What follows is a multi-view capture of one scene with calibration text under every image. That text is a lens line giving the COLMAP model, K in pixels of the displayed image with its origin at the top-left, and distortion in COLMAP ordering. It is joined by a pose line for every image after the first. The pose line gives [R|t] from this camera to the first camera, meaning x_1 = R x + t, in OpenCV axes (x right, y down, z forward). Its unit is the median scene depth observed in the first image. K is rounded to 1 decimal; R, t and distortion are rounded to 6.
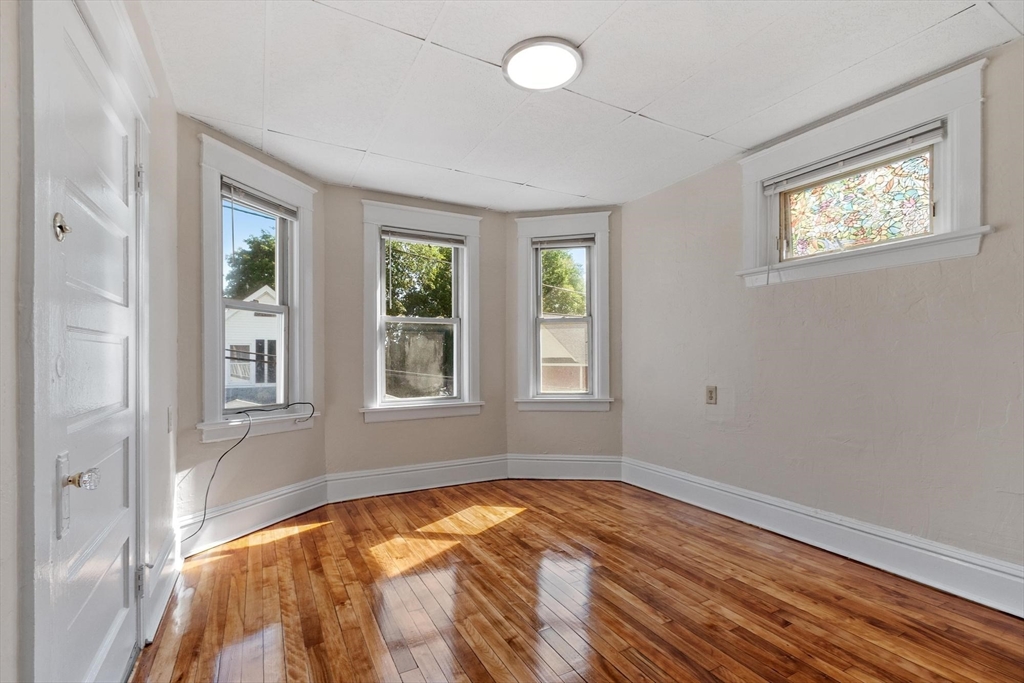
lens RADIAL K [[455.0, 0, 502.4], [0, 455.0, 359.3], [0, 0, 1]] dist [0.004226, -0.001635]
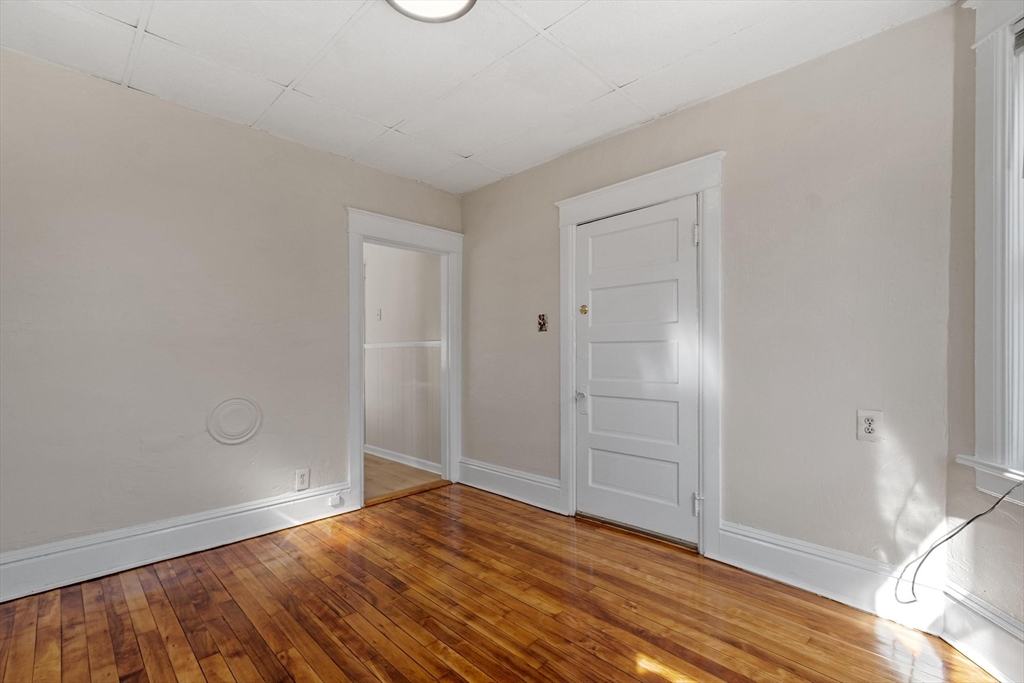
lens RADIAL K [[455.0, 0, 504.2], [0, 455.0, 350.0], [0, 0, 1]] dist [0.004226, -0.001635]
pose [[-0.957131, -0.001040, -0.289652, 0.124677], [-0.000893, 0.999999, -0.000641, -0.006644], [0.289652, -0.000355, -0.957132, 1.173249]]
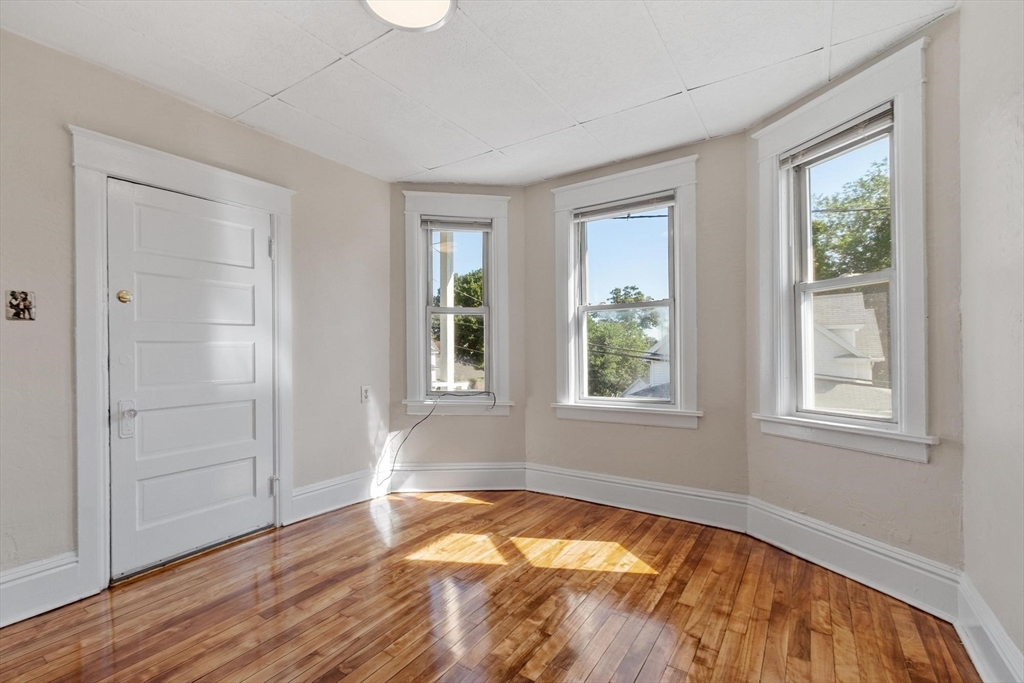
lens RADIAL K [[455.0, 0, 495.2], [0, 455.0, 351.1], [0, 0, 1]] dist [0.004226, -0.001635]
pose [[0.462602, -0.001150, -0.886565, 0.571667], [0.004825, 0.999988, 0.001220, -0.006342], [0.886553, -0.004842, 0.462602, 0.497641]]
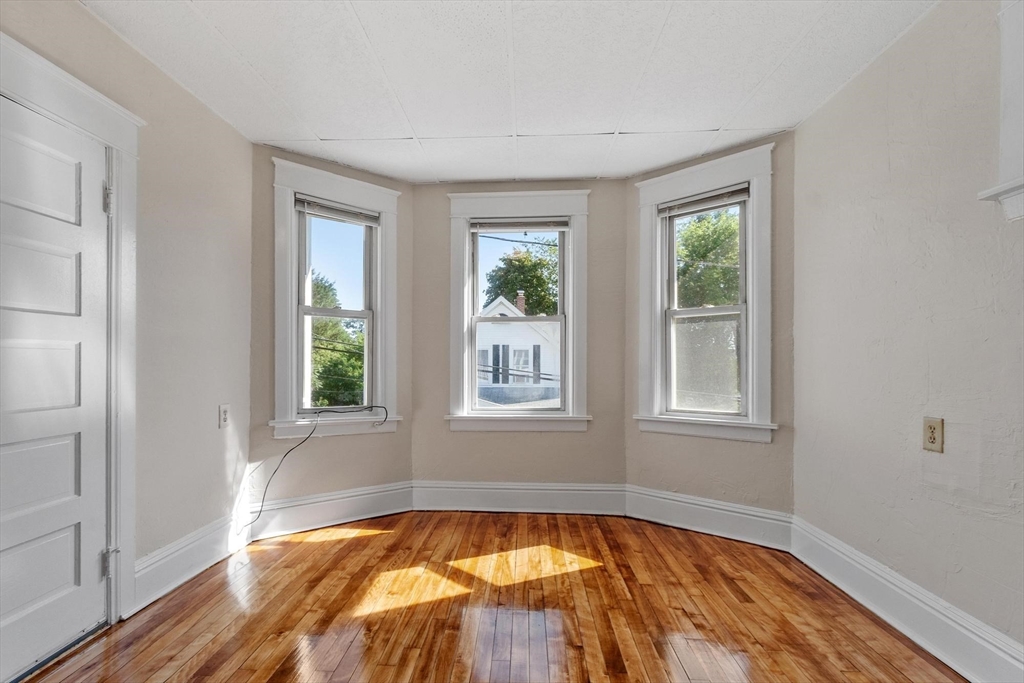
lens RADIAL K [[455.0, 0, 497.7], [0, 455.0, 361.1], [0, 0, 1]] dist [0.004226, -0.001635]
pose [[0.853201, 0.003371, -0.521572, 0.309727], [-0.005501, 0.999982, -0.002535, -0.002852], [0.521554, 0.005032, 0.853204, 0.285759]]
